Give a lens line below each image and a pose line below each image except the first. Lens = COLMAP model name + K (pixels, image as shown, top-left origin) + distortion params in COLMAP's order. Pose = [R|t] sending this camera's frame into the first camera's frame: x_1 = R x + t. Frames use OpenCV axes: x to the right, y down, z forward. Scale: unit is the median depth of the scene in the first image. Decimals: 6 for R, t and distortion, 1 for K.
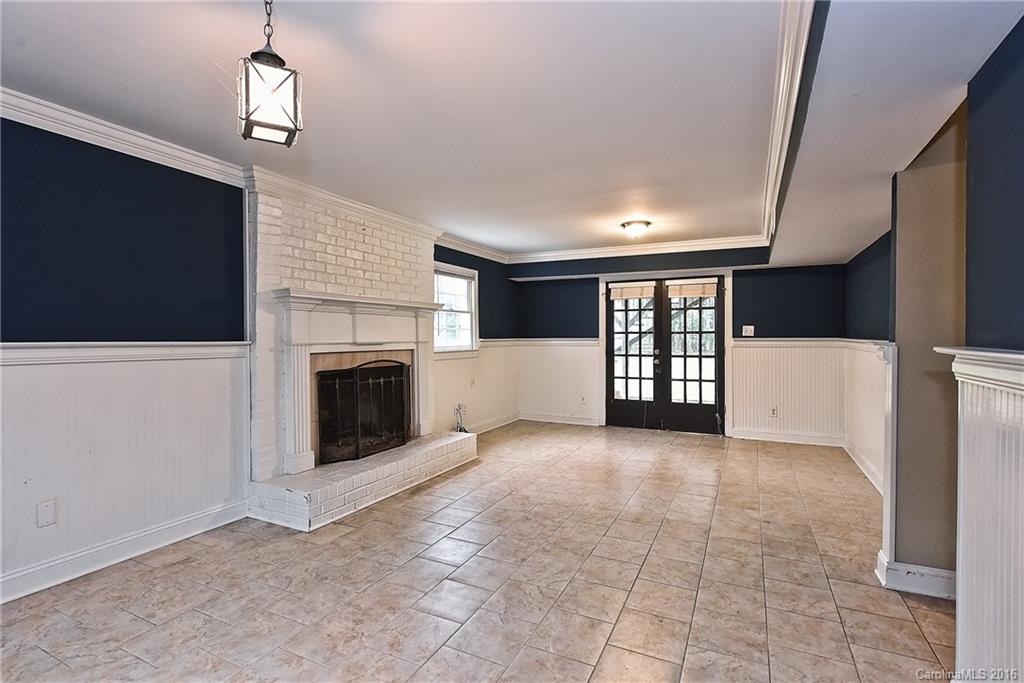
lens RADIAL K [[477.3, 0, 519.2], [0, 477.3, 342.7], [0, 0, 1]] dist [0.003449, 0.000329]
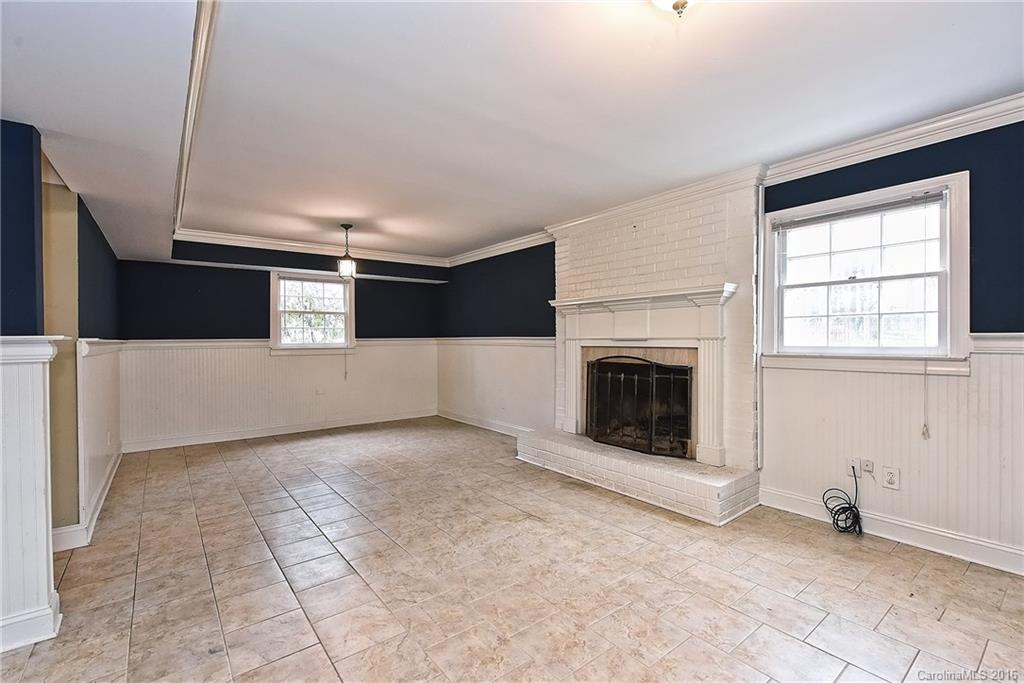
lens RADIAL K [[452.5, 0, 517.1], [0, 452.5, 342.4], [0, 0, 1]] dist [0.000331, -0.000590]
pose [[-0.435275, 0.010626, -0.900235, 0.573618], [-0.007508, 0.999853, 0.015432, -0.004240], [0.900266, 0.013477, -0.435131, 1.058121]]
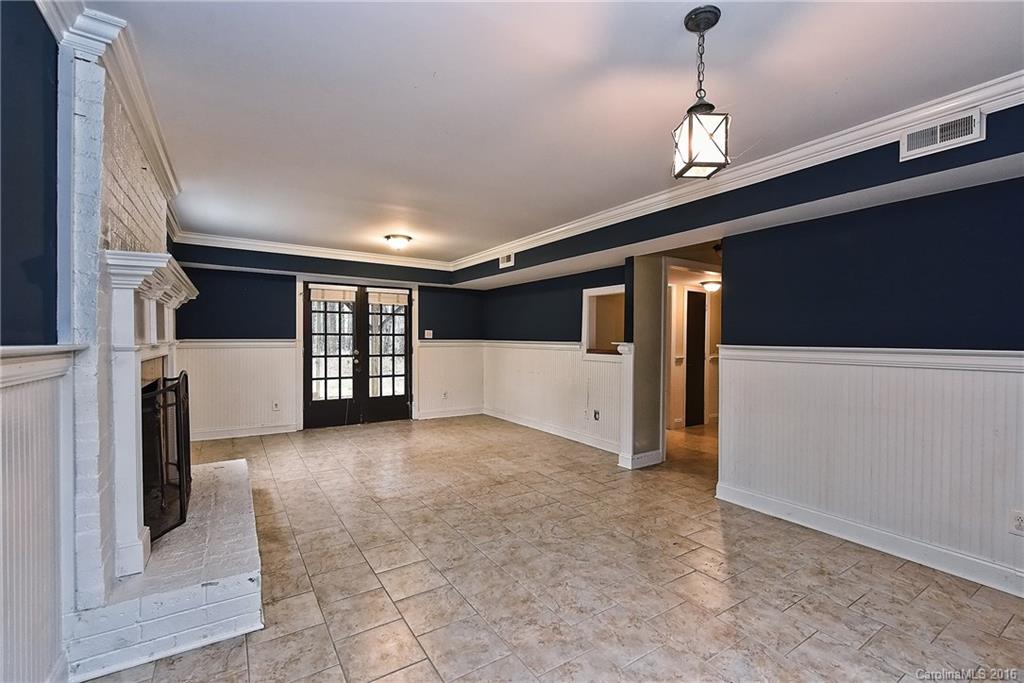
lens RADIAL K [[439.0, 0, 512.0], [0, 439.0, 341.5], [0, 0, 1]] dist [0.000018, -0.000164]
pose [[0.521325, 0.000490, 0.853358, -0.504670], [0.003504, 0.999990, -0.002715, -0.001392], [-0.853351, 0.004405, 0.521318, 0.243560]]
